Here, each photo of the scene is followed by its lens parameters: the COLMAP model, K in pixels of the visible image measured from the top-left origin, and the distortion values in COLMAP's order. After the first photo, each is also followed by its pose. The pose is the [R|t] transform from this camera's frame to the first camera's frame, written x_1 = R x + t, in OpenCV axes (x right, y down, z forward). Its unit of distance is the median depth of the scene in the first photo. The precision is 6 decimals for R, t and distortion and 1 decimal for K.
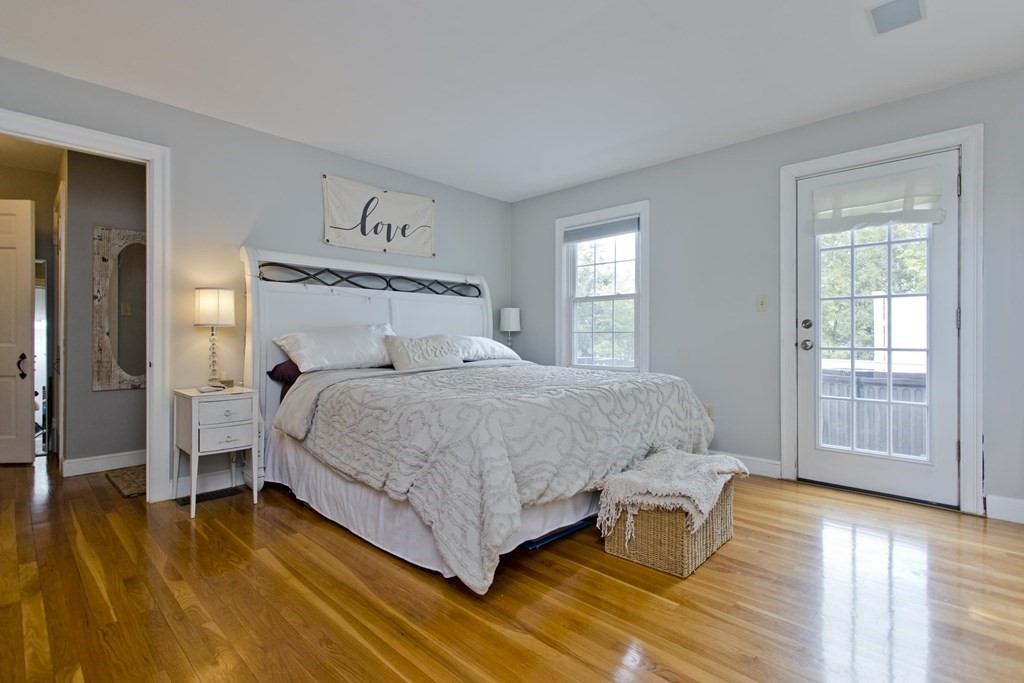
lens RADIAL K [[497.9, 0, 512.0], [0, 497.9, 341.5], [0, 0, 1]] dist [0.002275, 0.001299]
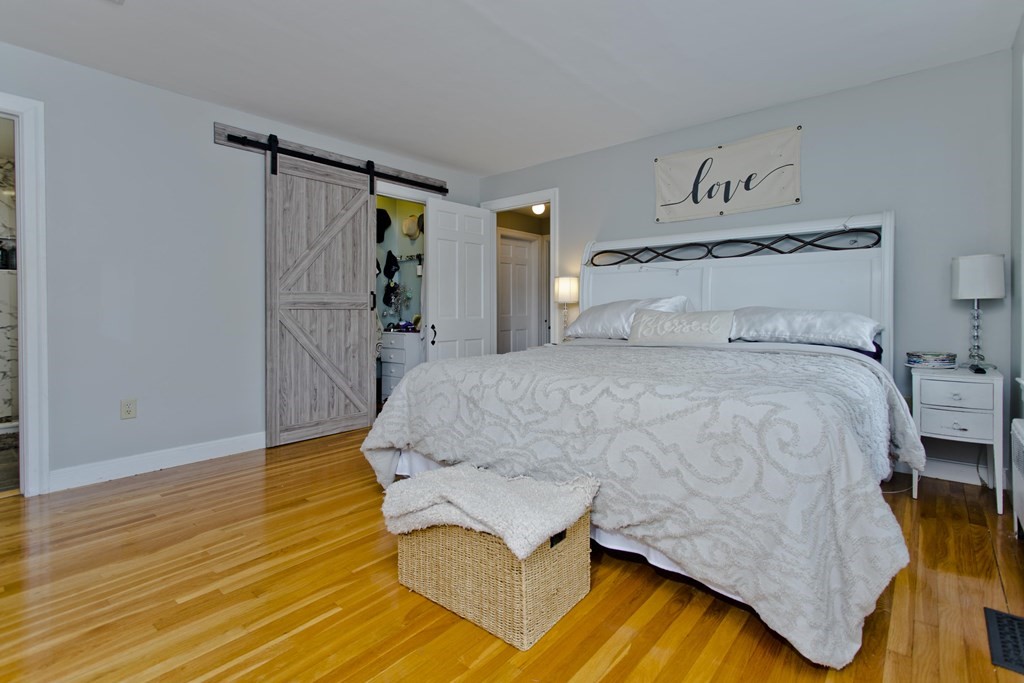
lens RADIAL K [[476.4, 0, 512.0], [0, 476.4, 341.5], [0, 0, 1]] dist [-0.039306, 0.000214]
pose [[0.057331, 0.060488, -0.996521, 0.594915], [-0.006437, 0.998165, 0.060218, -0.001341], [0.998334, 0.002963, 0.057615, 0.590019]]
